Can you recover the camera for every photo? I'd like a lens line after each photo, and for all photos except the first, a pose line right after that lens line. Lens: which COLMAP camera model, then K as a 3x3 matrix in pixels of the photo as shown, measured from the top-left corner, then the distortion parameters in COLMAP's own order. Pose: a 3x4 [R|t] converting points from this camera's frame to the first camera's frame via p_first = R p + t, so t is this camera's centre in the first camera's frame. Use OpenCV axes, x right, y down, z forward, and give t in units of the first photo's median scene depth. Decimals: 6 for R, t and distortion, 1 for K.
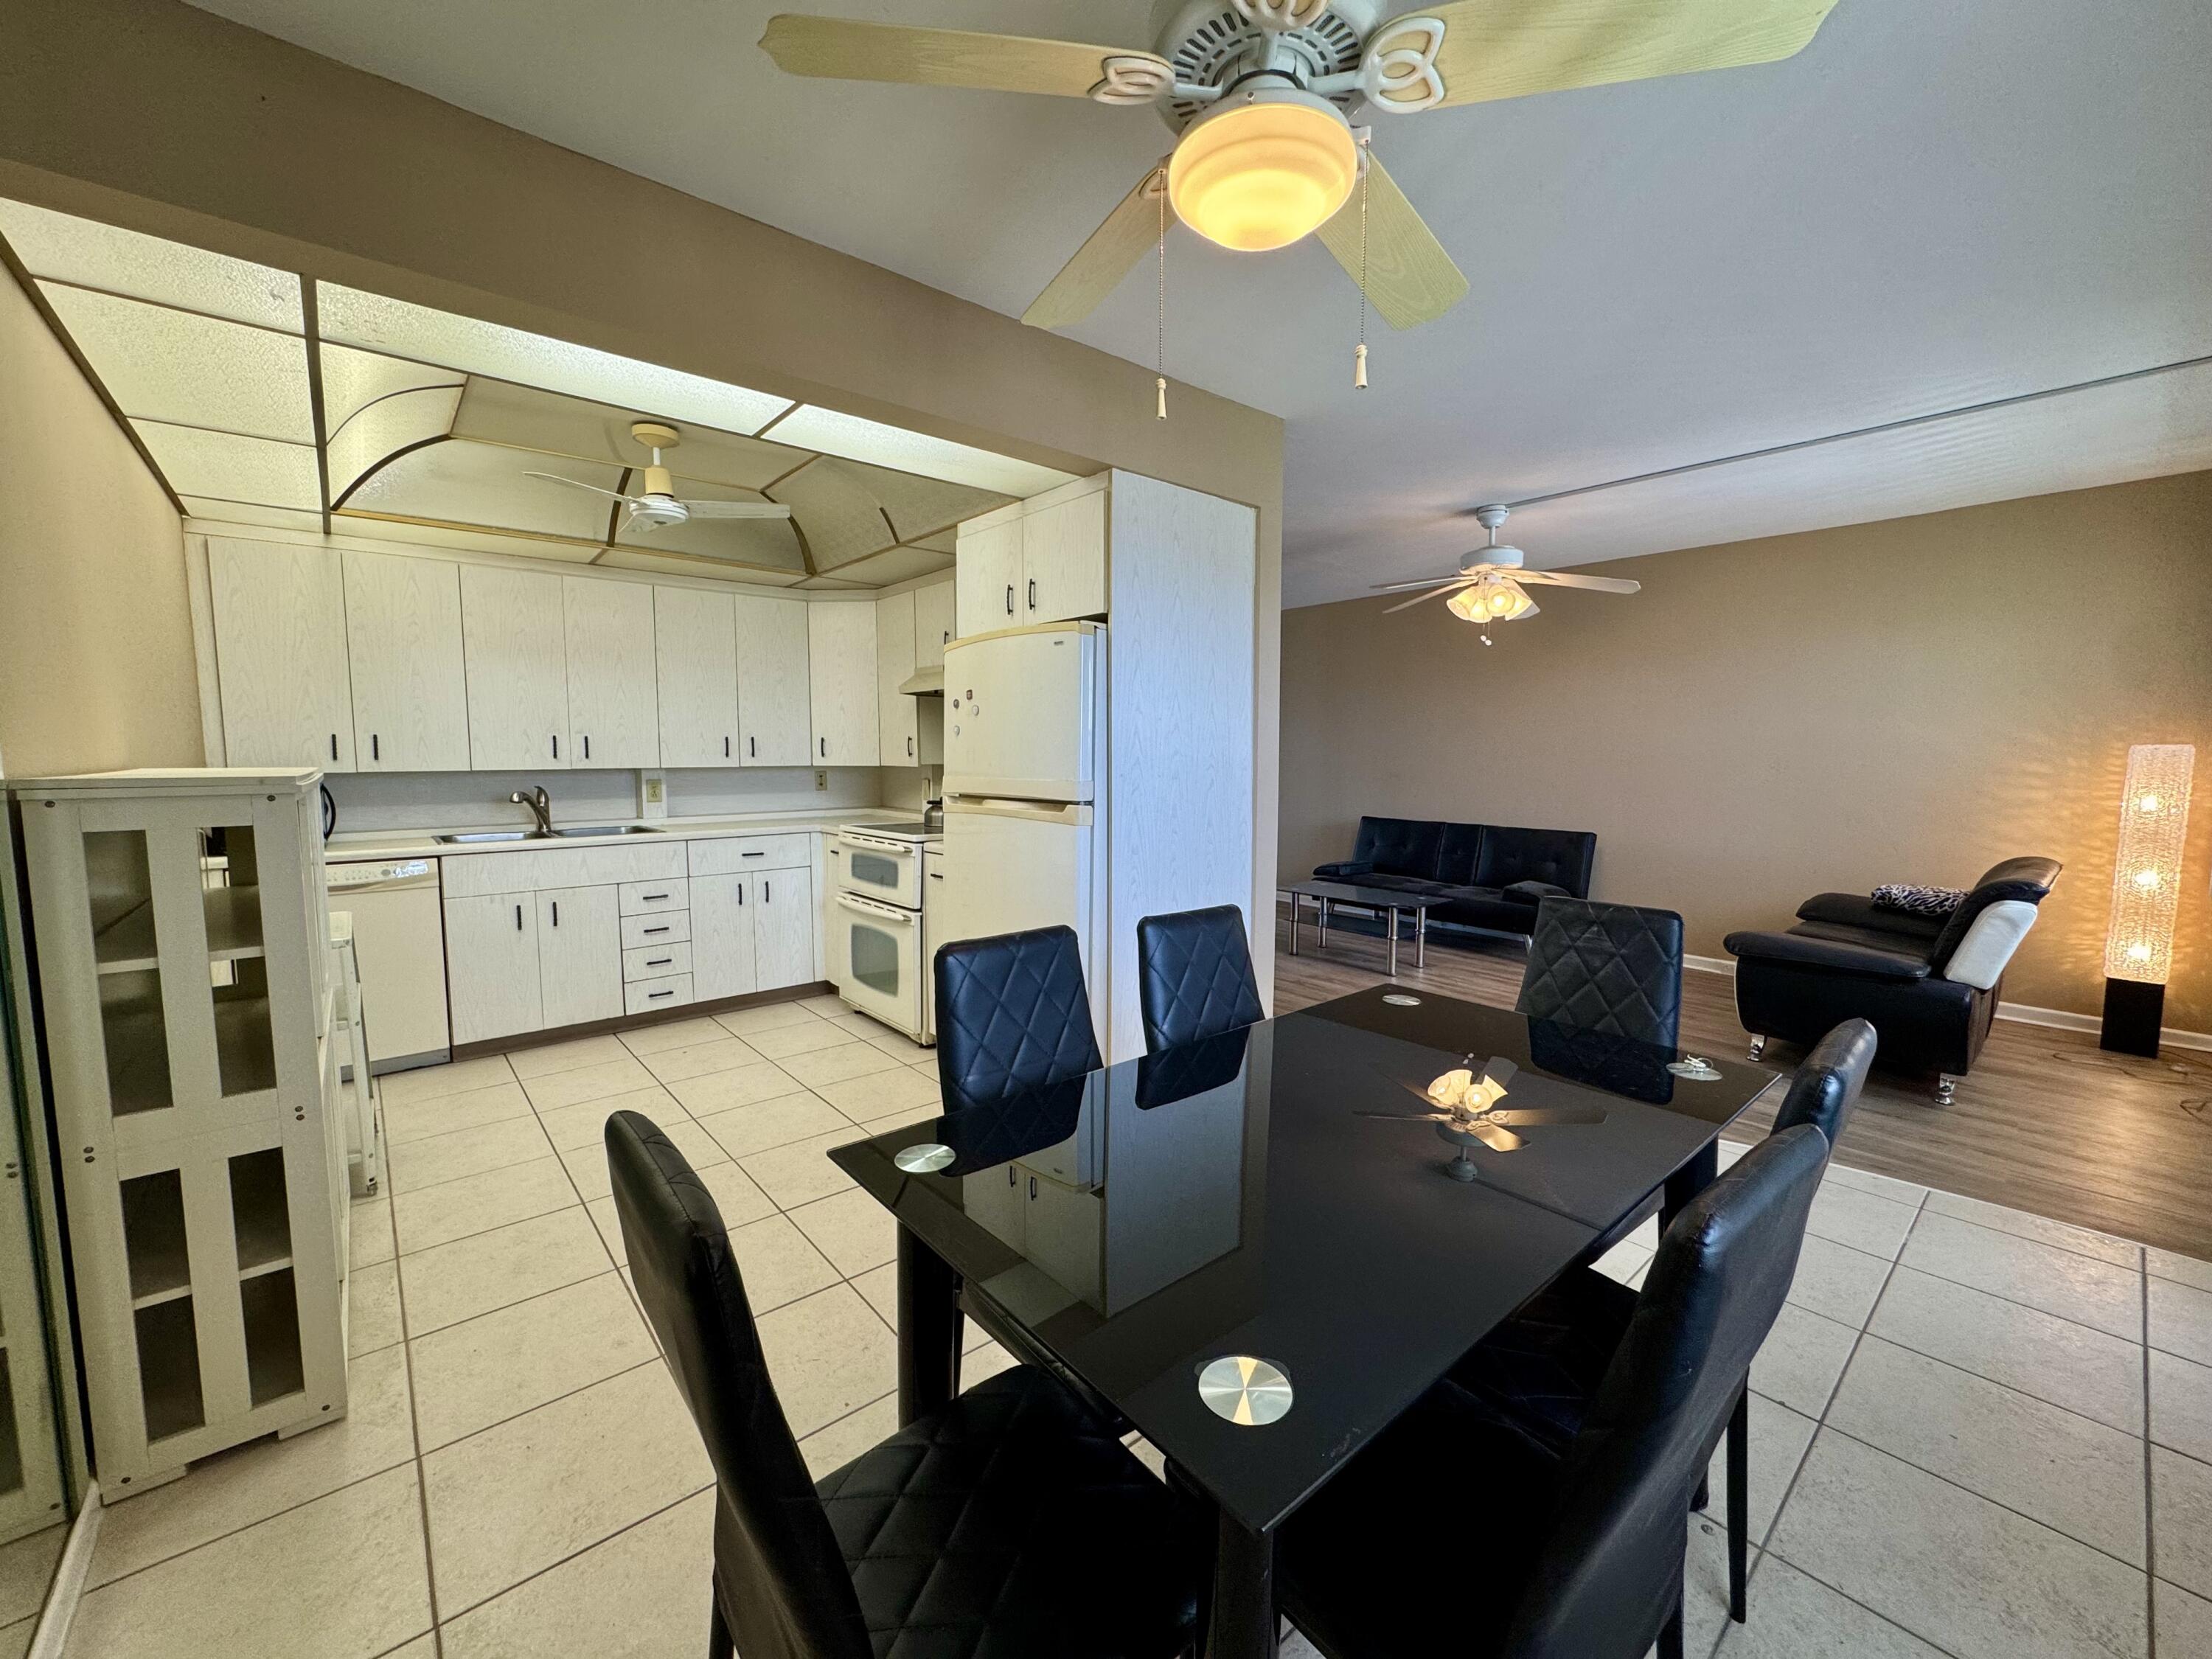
lens RADIAL K [[876.0, 0, 1108.7], [0, 876.0, 828.8], [0, 0, 1]] dist [-0.011716, 0.002432]
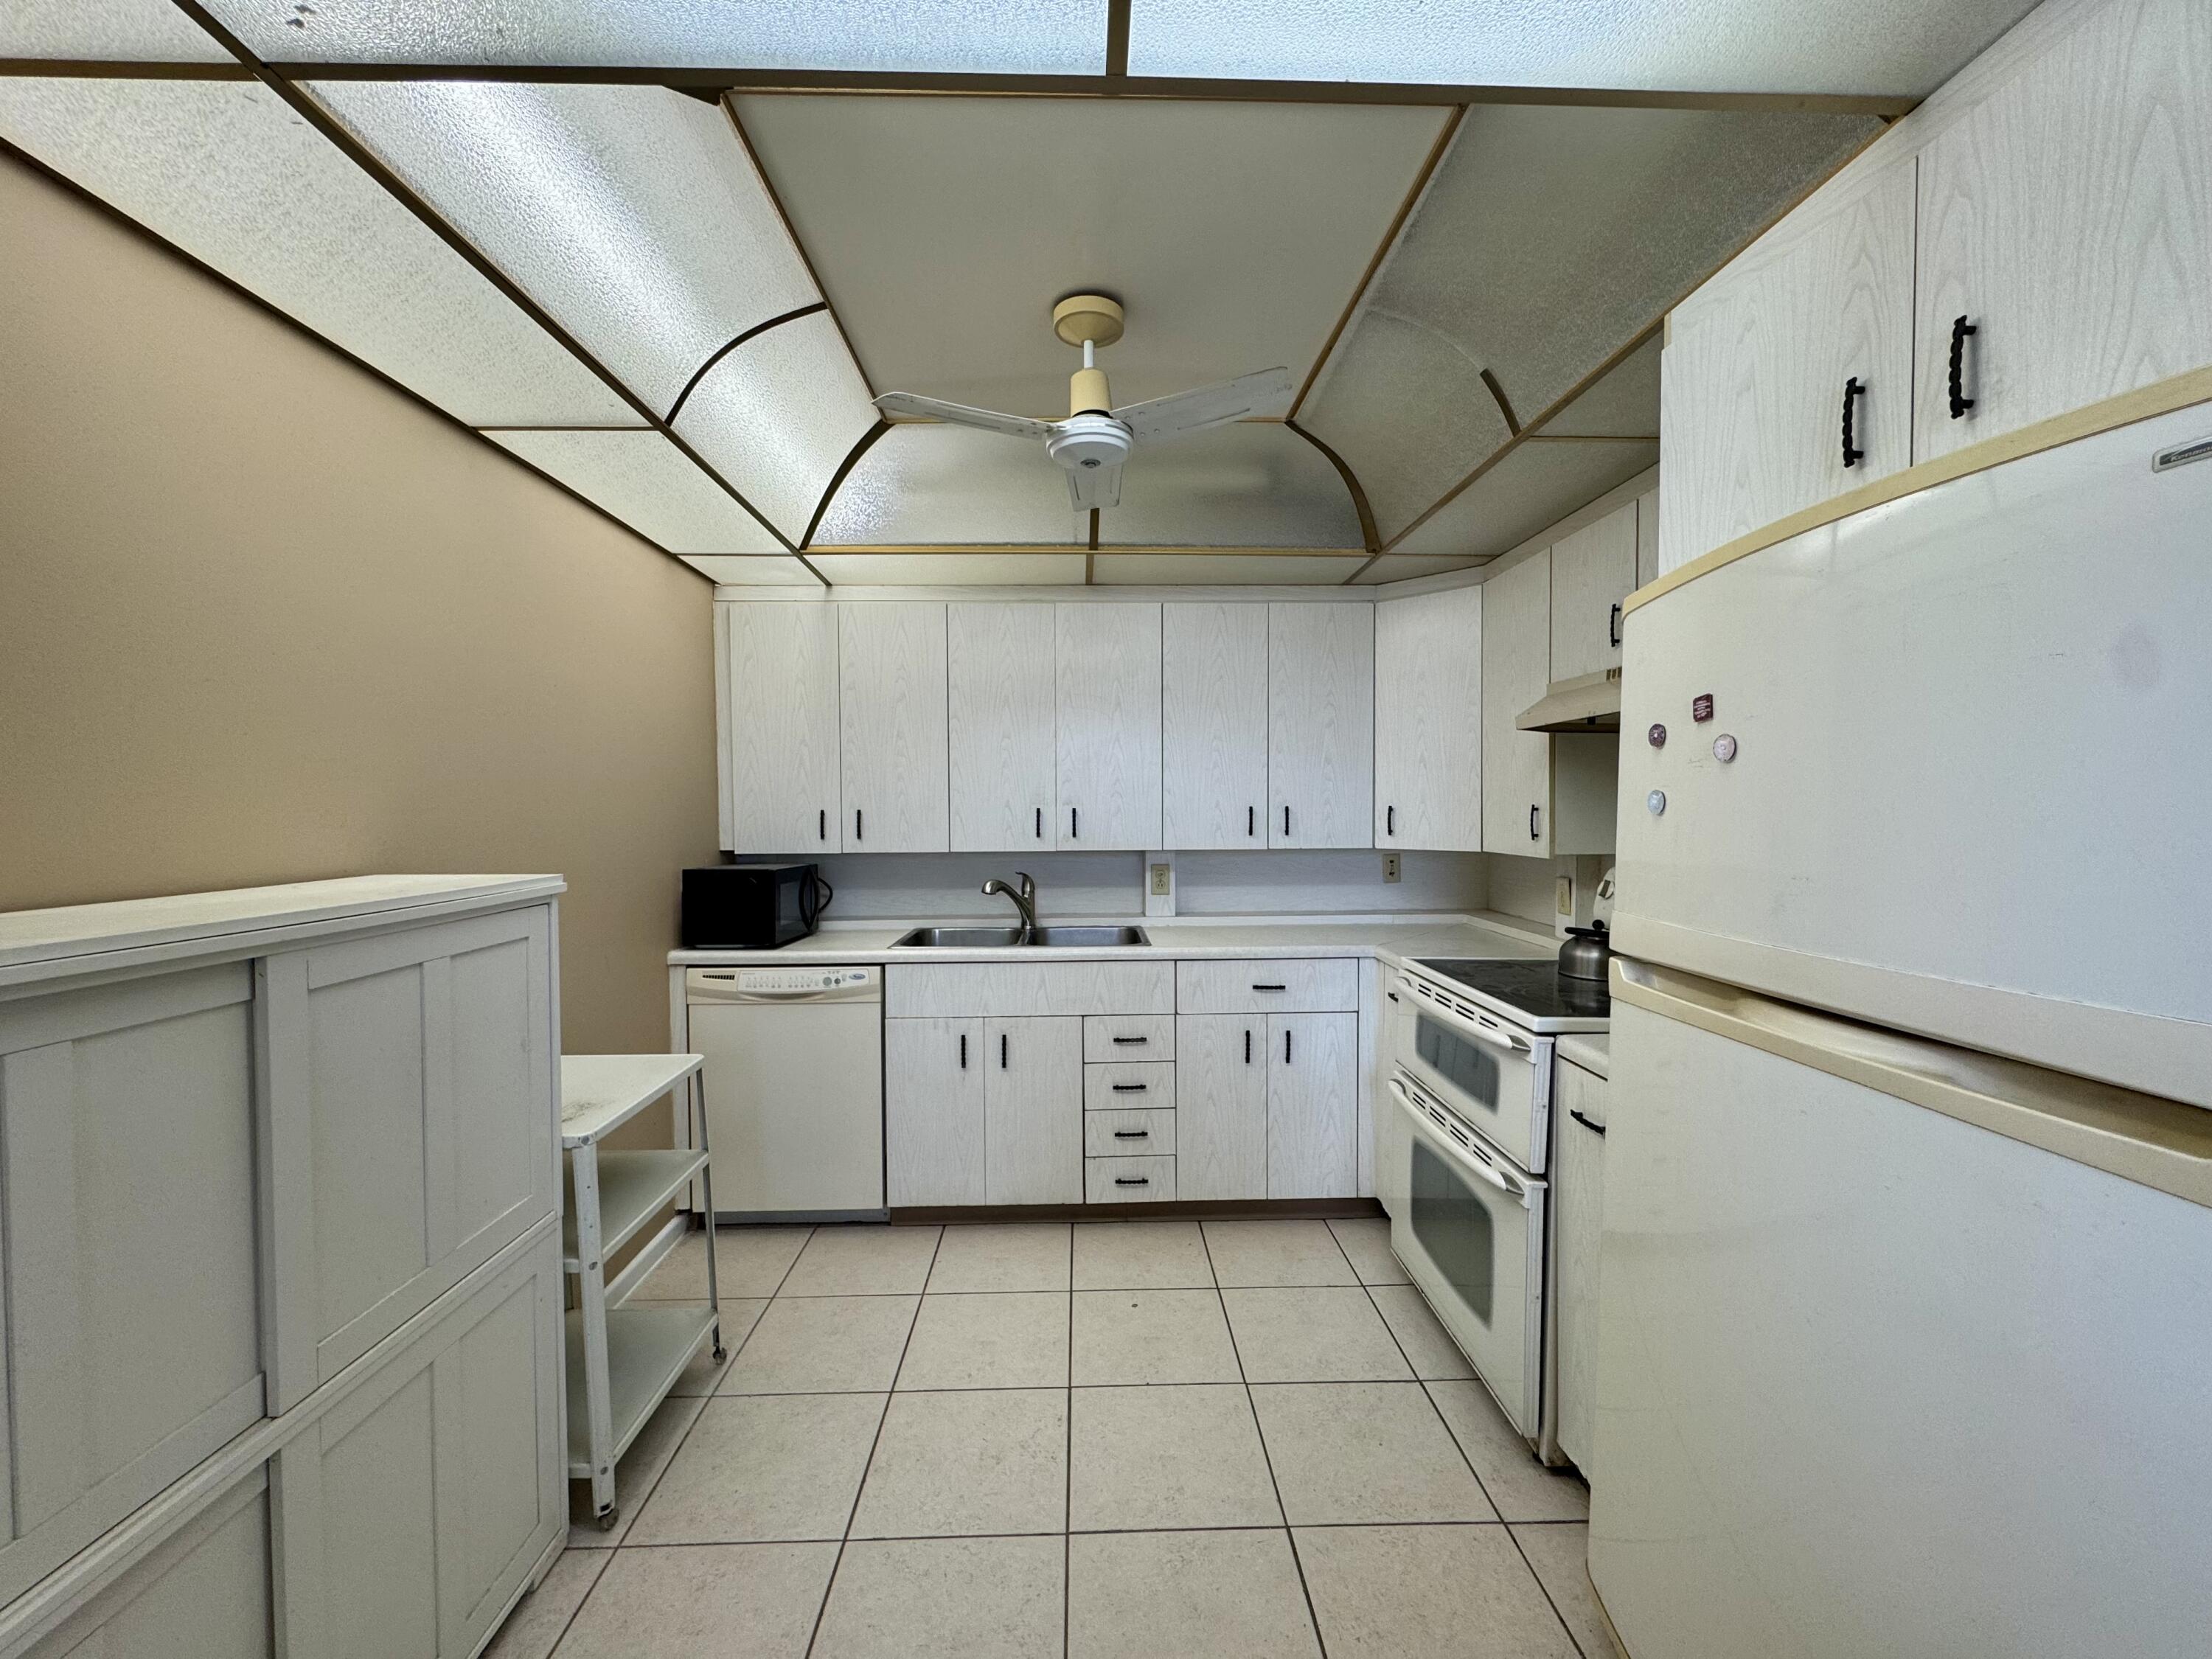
lens RADIAL K [[876.0, 0, 1110.0], [0, 876.0, 831.1], [0, 0, 1]] dist [-0.011716, 0.002432]
pose [[0.777316, 0.012942, -0.628978, -0.096963], [-0.050971, 0.997797, -0.042461, -0.057760], [0.627043, 0.065065, 0.776263, 0.443680]]
